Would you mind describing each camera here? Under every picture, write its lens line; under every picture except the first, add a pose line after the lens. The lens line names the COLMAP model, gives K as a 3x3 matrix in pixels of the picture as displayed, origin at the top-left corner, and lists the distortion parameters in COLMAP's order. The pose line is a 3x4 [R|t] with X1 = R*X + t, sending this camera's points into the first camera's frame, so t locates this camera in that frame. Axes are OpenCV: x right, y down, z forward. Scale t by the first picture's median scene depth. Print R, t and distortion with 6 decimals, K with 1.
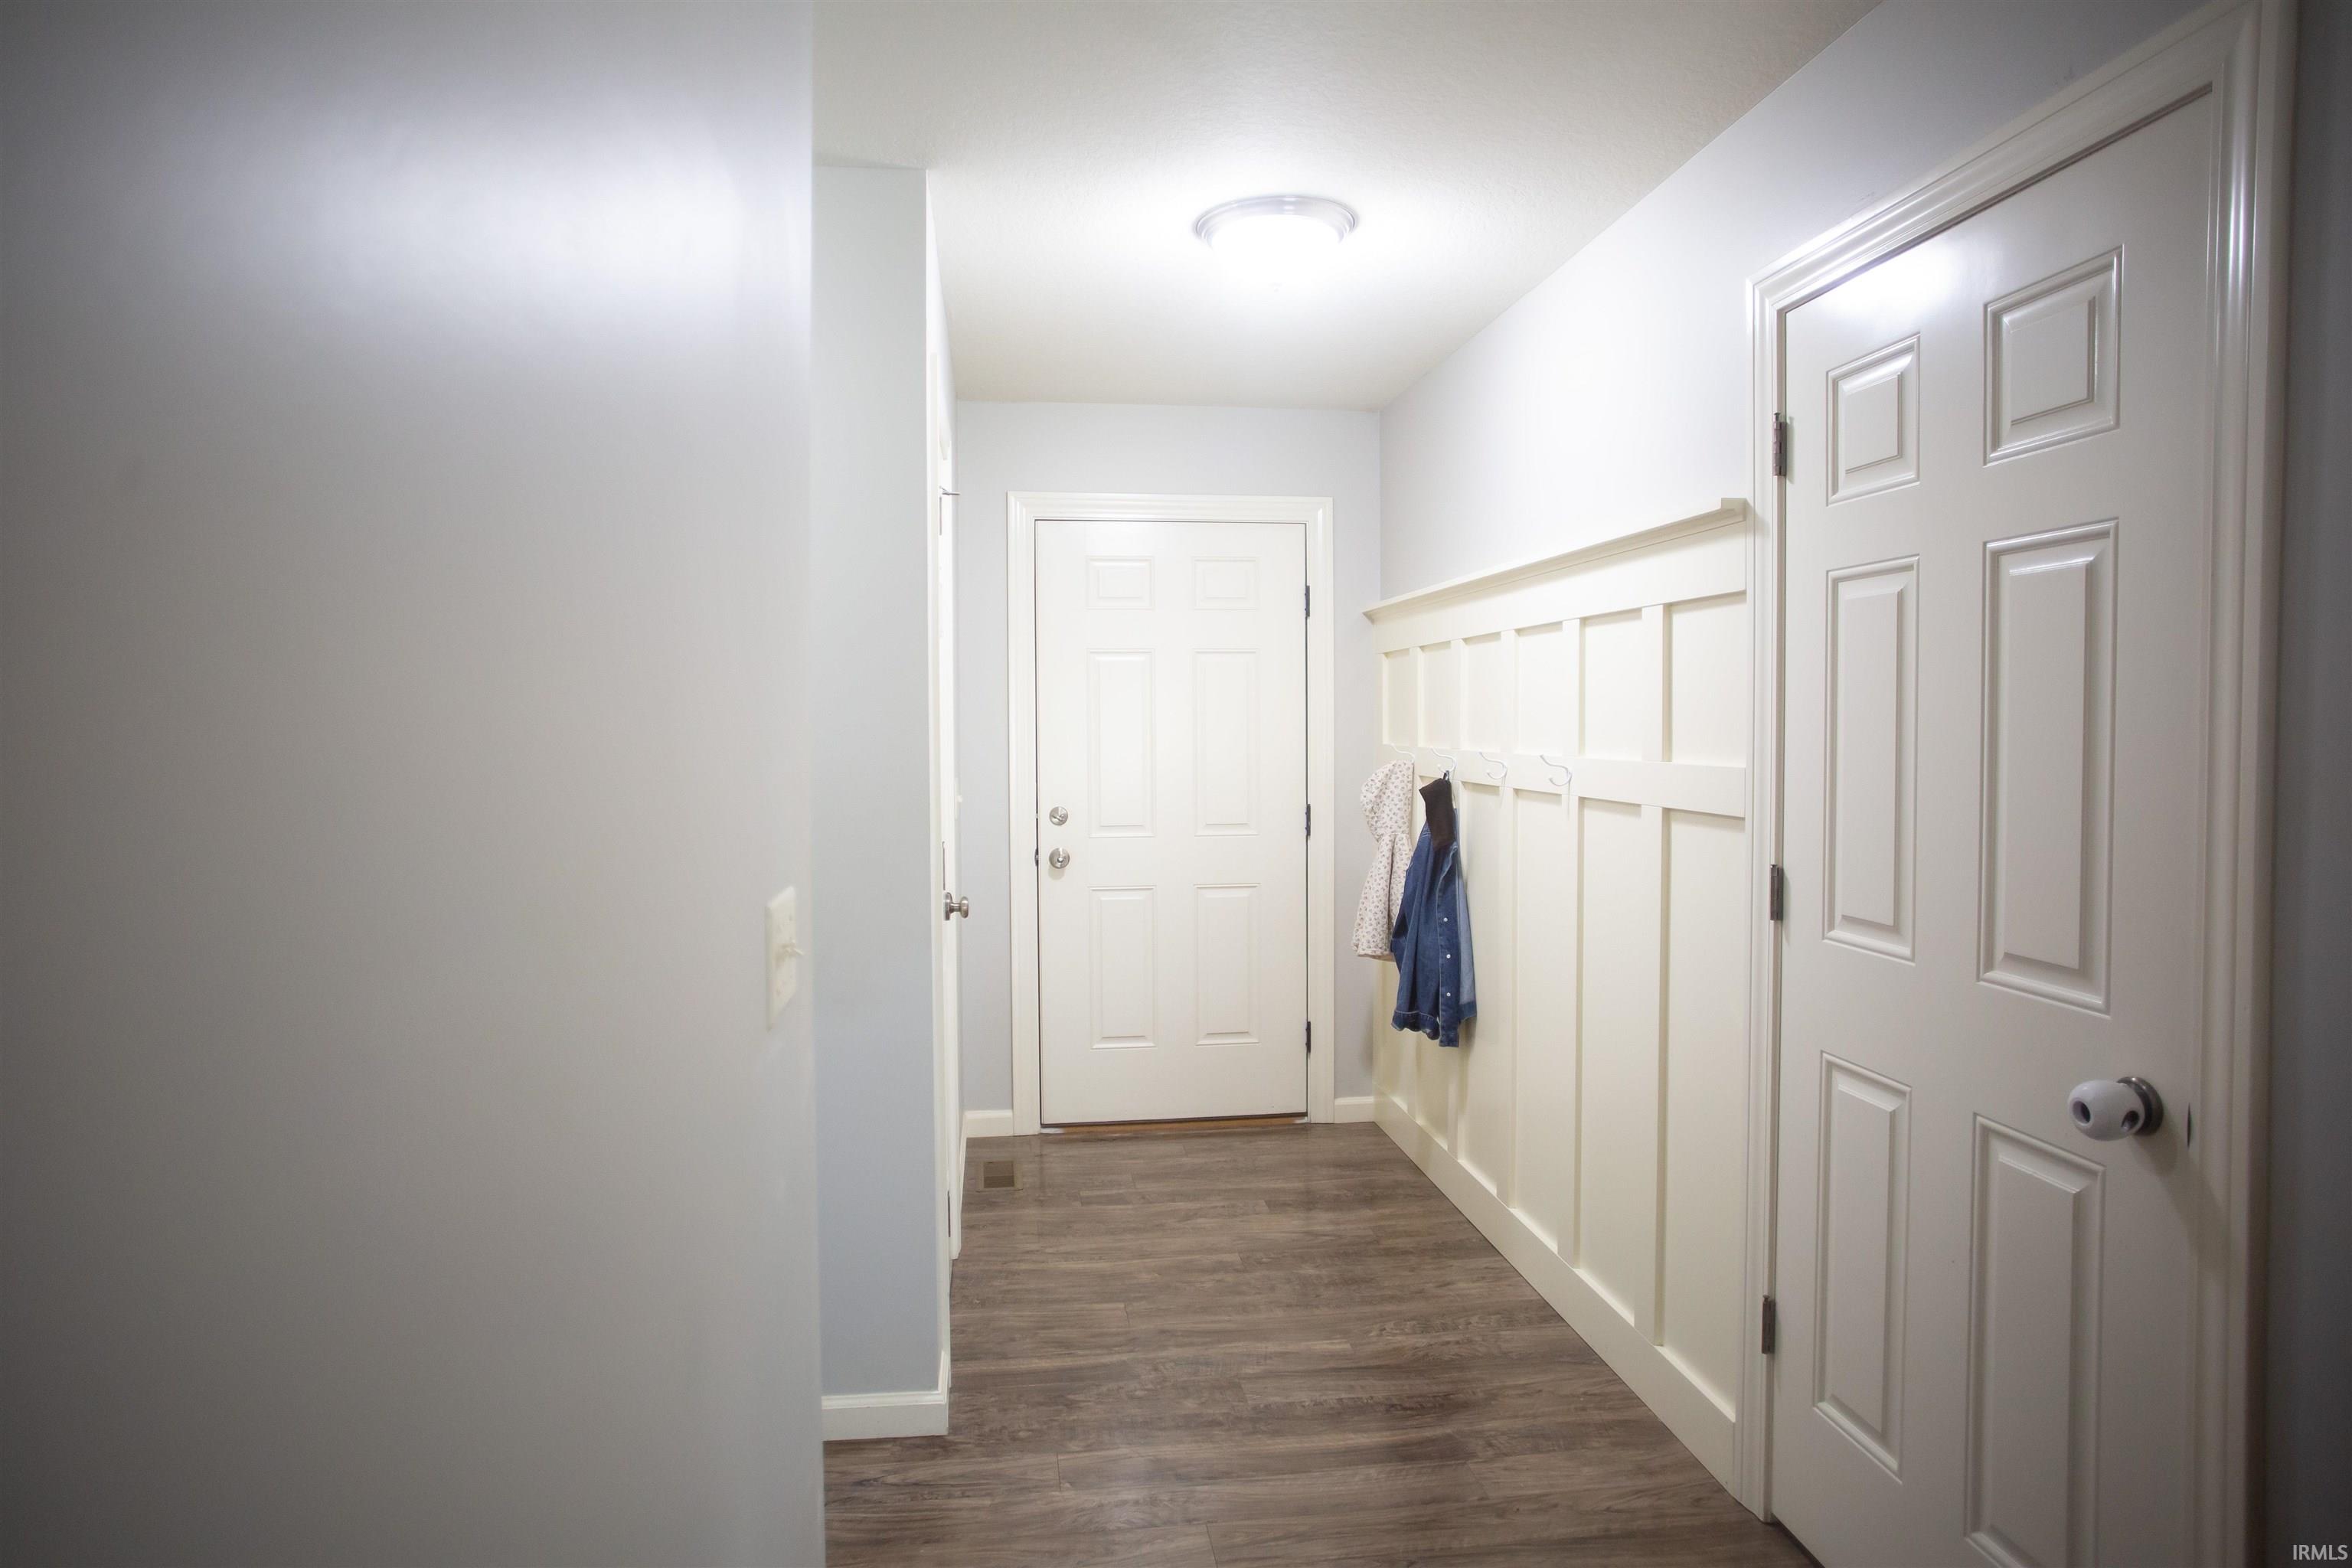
lens RADIAL K [[1400.1, 0, 1171.0], [0, 1400.1, 773.4], [0, 0, 1]] dist [-0.036709, 0.032855]
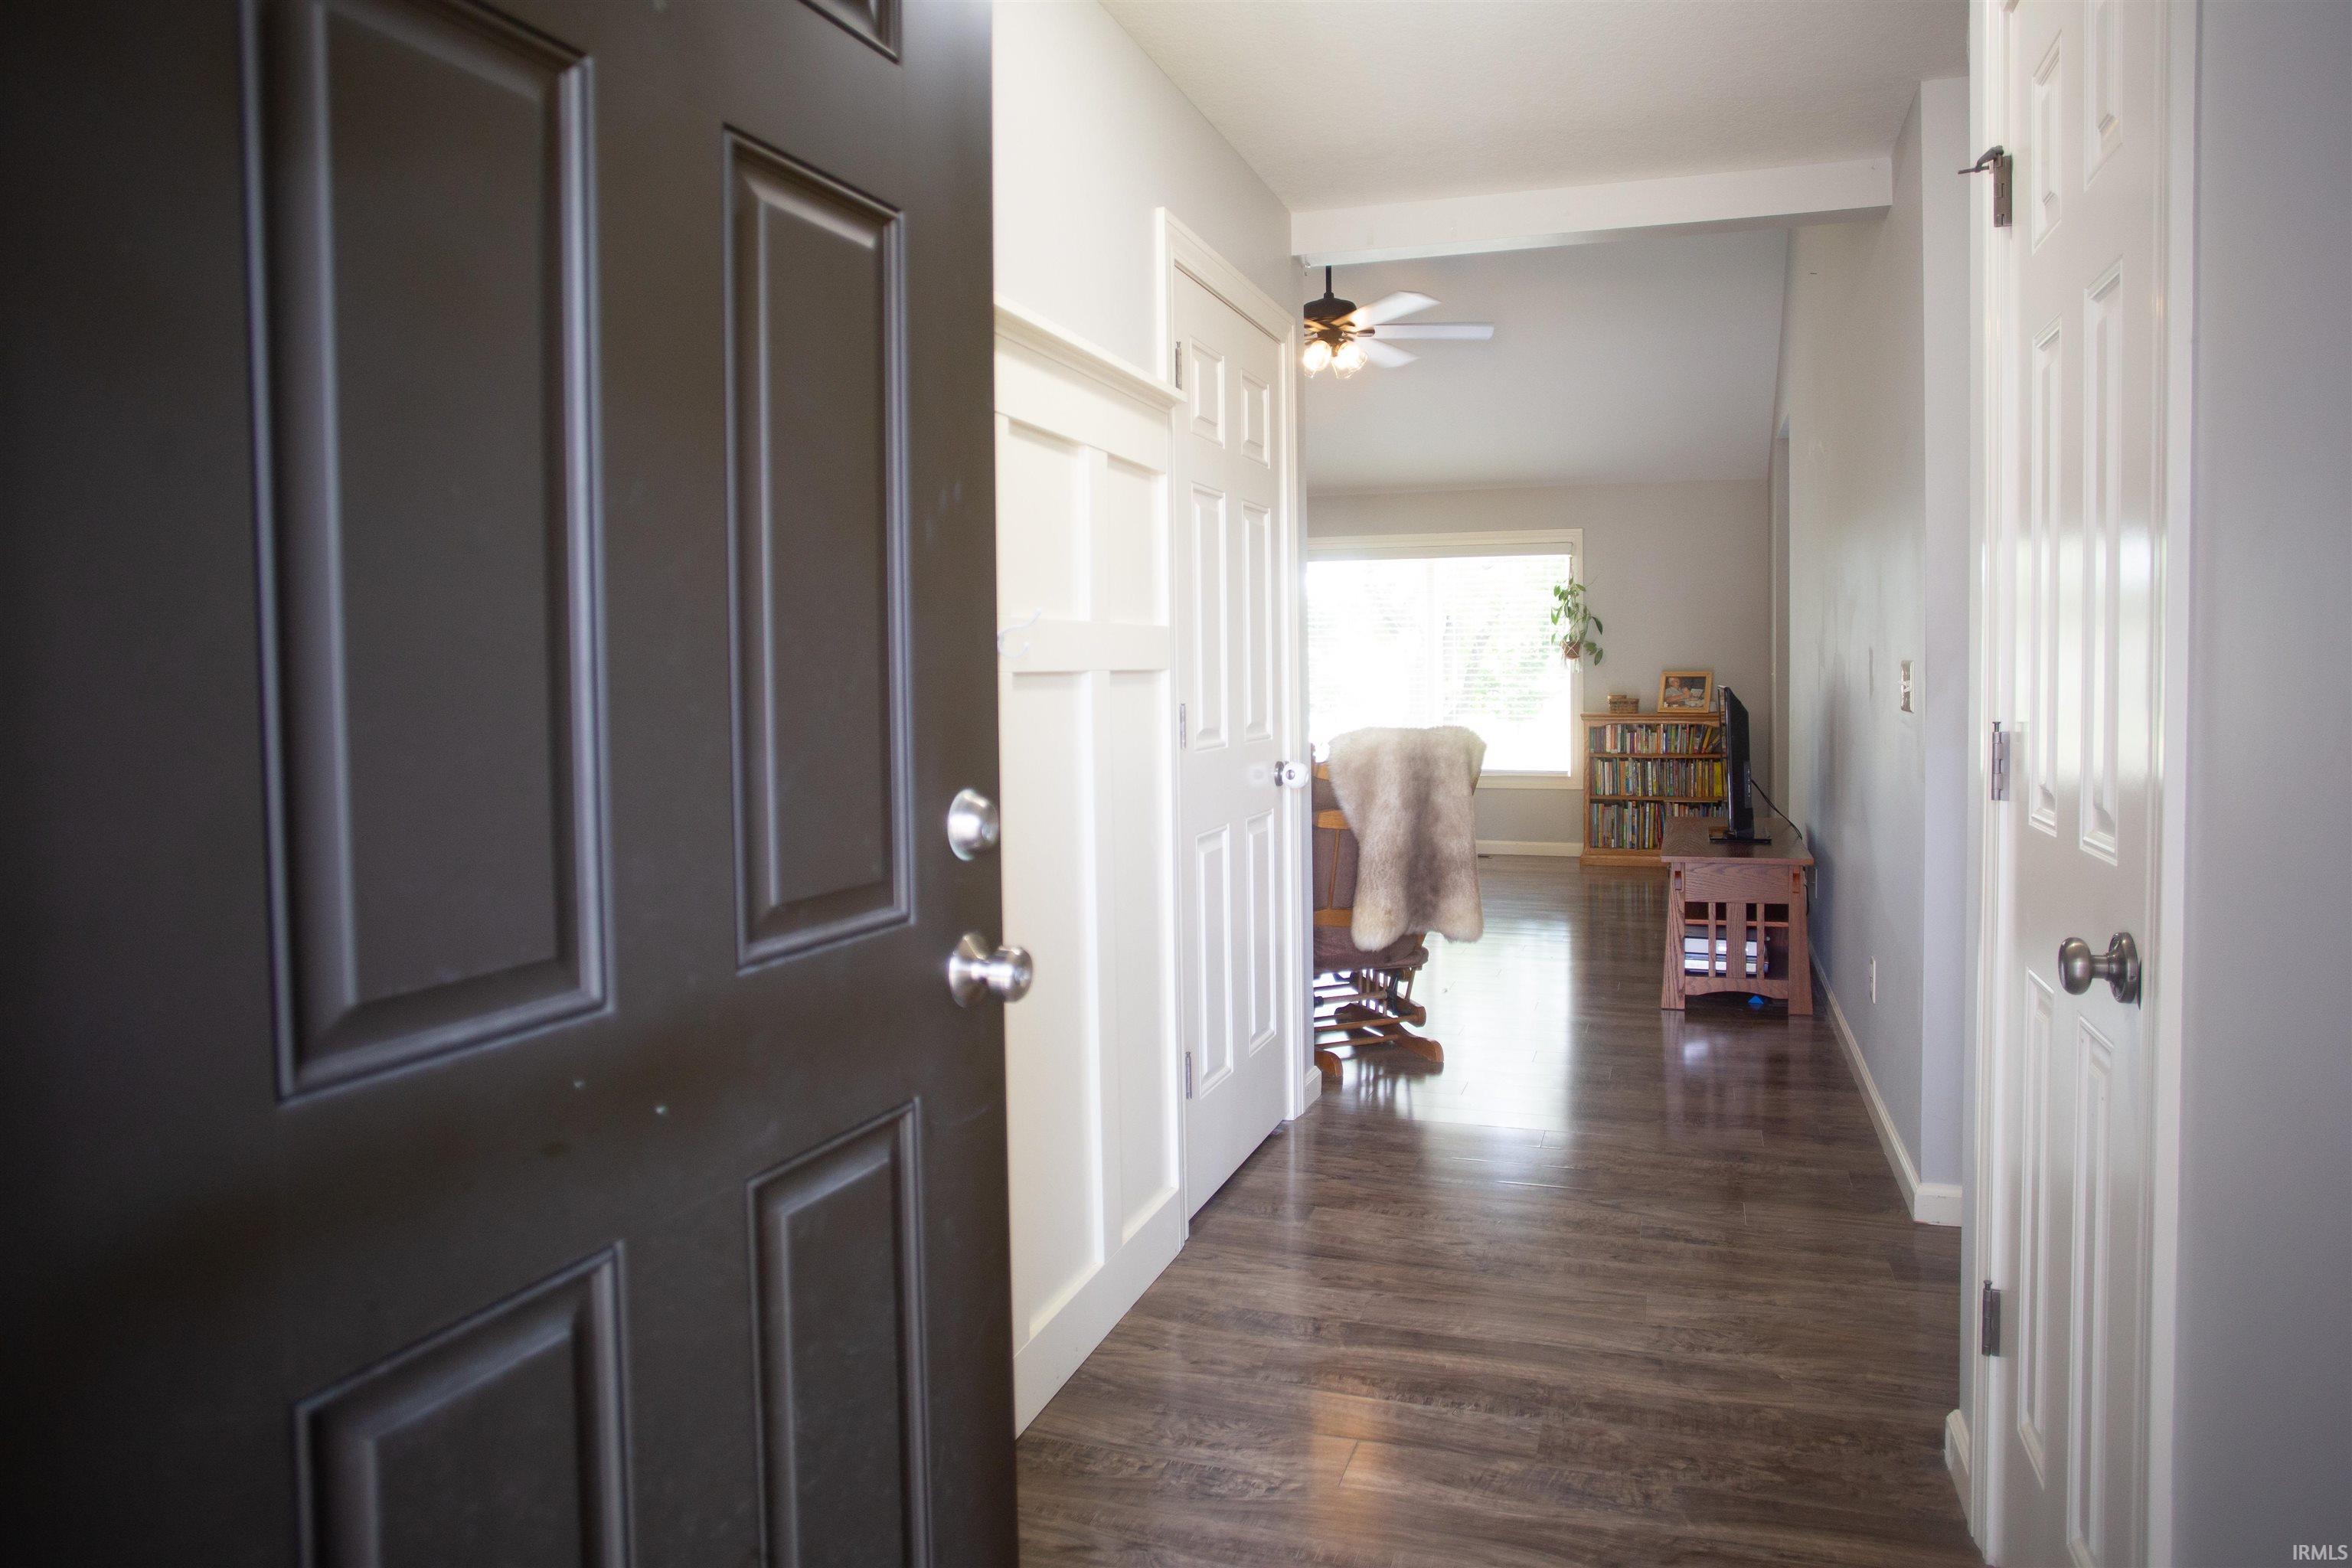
lens RADIAL K [[1595.0, 0, 1181.6], [0, 1595.0, 774.7], [0, 0, 1]] dist [-0.044852, 0.034242]
pose [[-0.910451, -0.009248, 0.413514, -0.126784], [0.031342, 0.995333, 0.091268, -0.003218], [-0.412428, 0.096055, -0.905912, 1.861054]]
